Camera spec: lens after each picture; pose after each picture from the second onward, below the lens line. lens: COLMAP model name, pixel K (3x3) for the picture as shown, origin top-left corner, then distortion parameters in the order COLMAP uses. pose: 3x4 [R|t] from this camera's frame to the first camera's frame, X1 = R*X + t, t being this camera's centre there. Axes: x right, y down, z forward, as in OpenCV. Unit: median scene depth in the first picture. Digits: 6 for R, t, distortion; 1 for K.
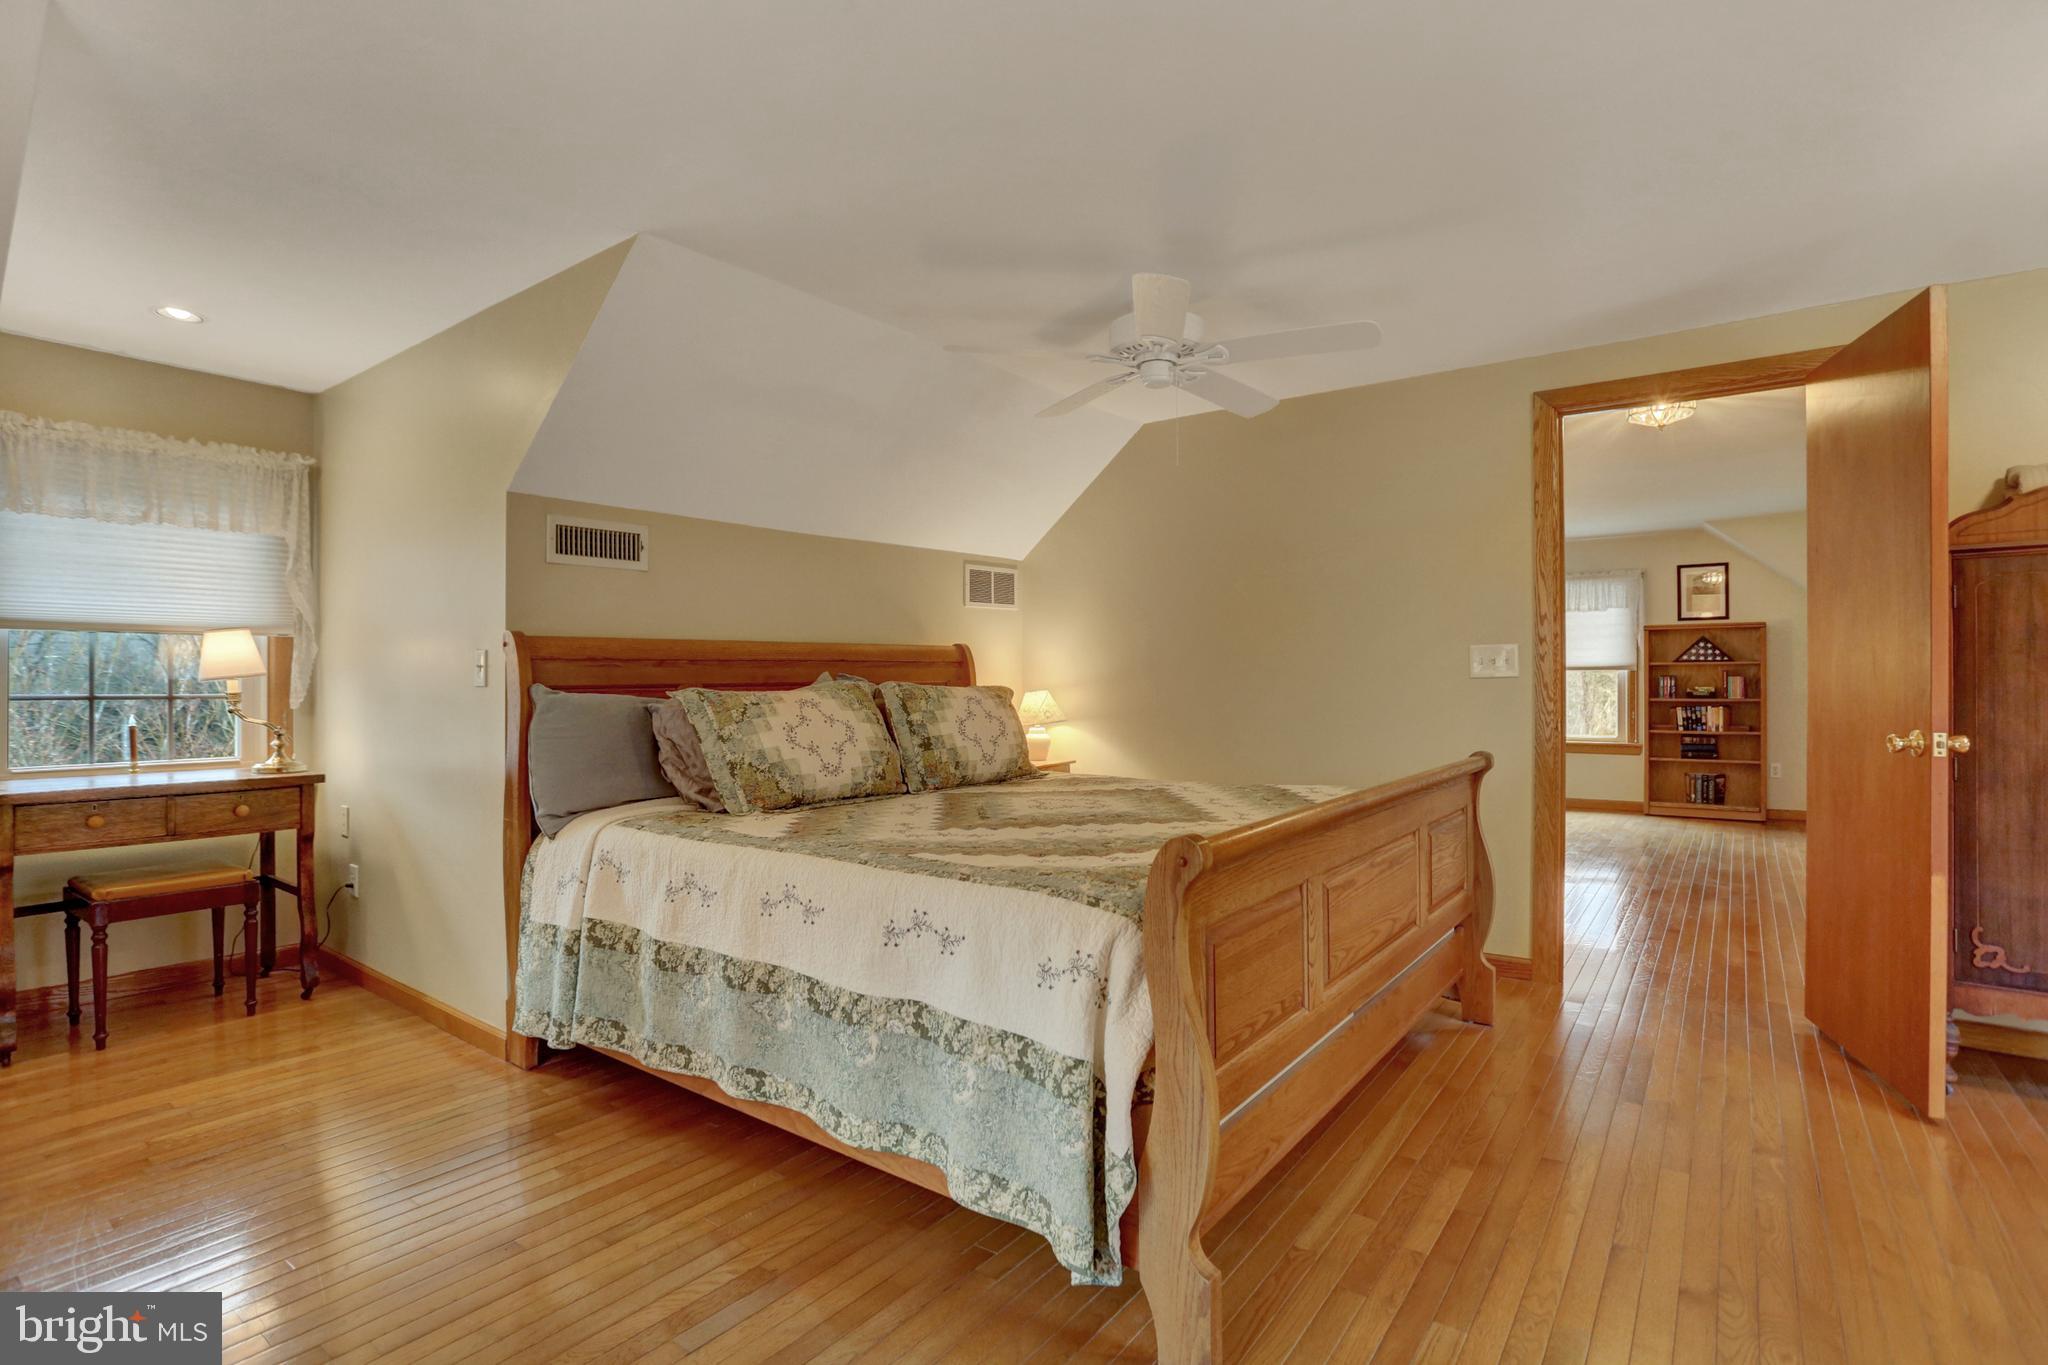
lens RADIAL K [[1007.8, 0, 1017.7], [0, 1007.8, 685.9], [0, 0, 1]] dist [-0.054491, 0.019640]
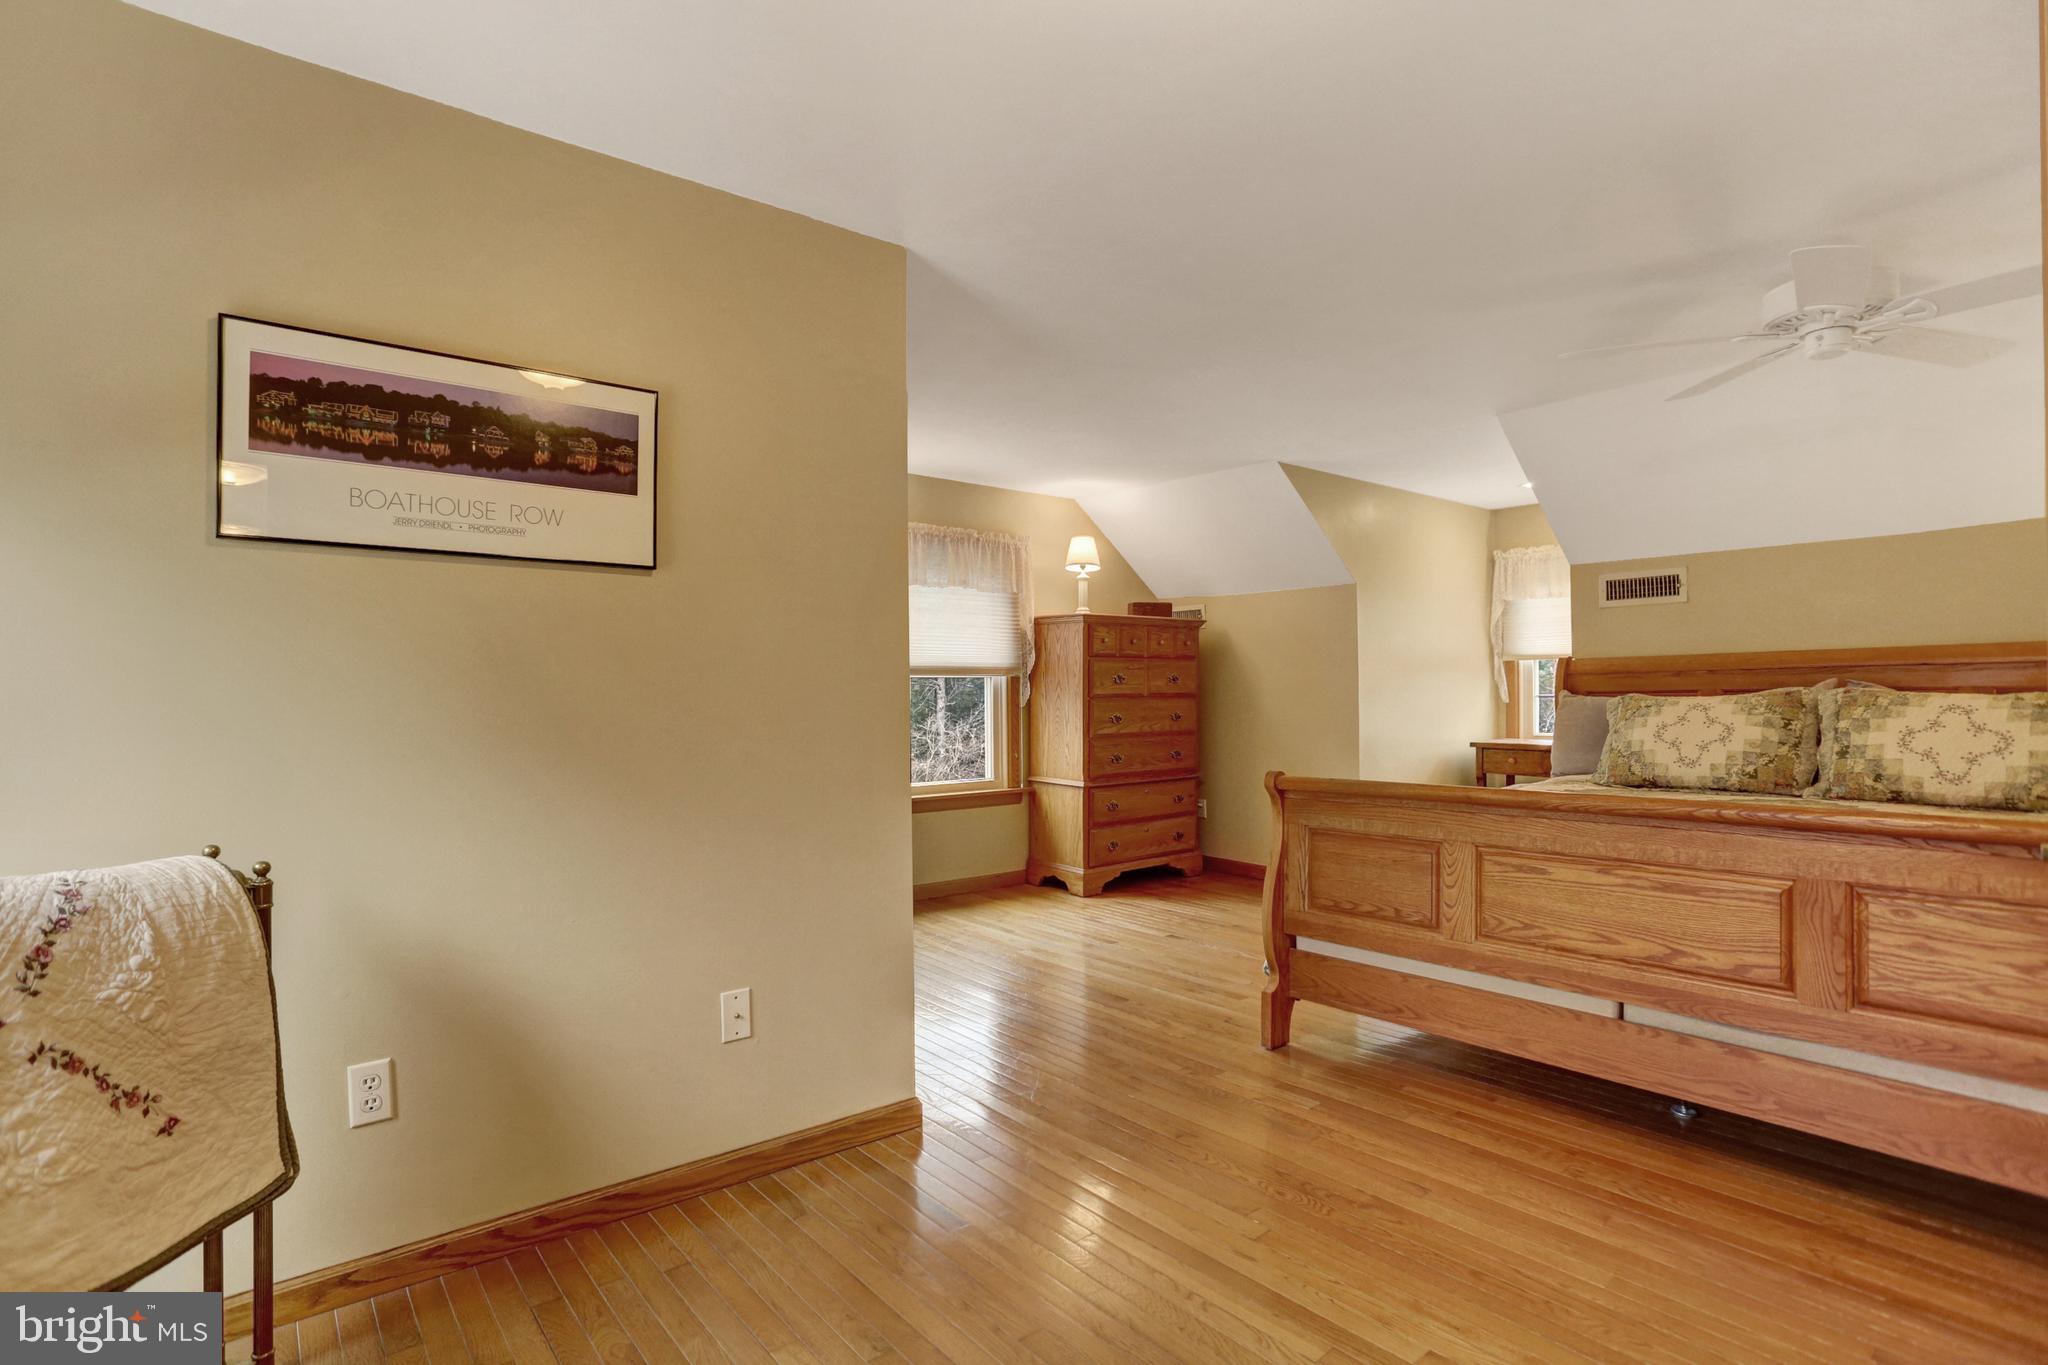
lens RADIAL K [[1007.8, 0, 1017.4], [0, 1007.8, 683.7], [0, 0, 1]] dist [-0.054491, 0.019640]
pose [[-0.241586, -0.001595, -0.970378, 0.970952], [0.005753, 0.999979, -0.003076, -0.009668], [0.970362, -0.006326, -0.241572, 0.429360]]
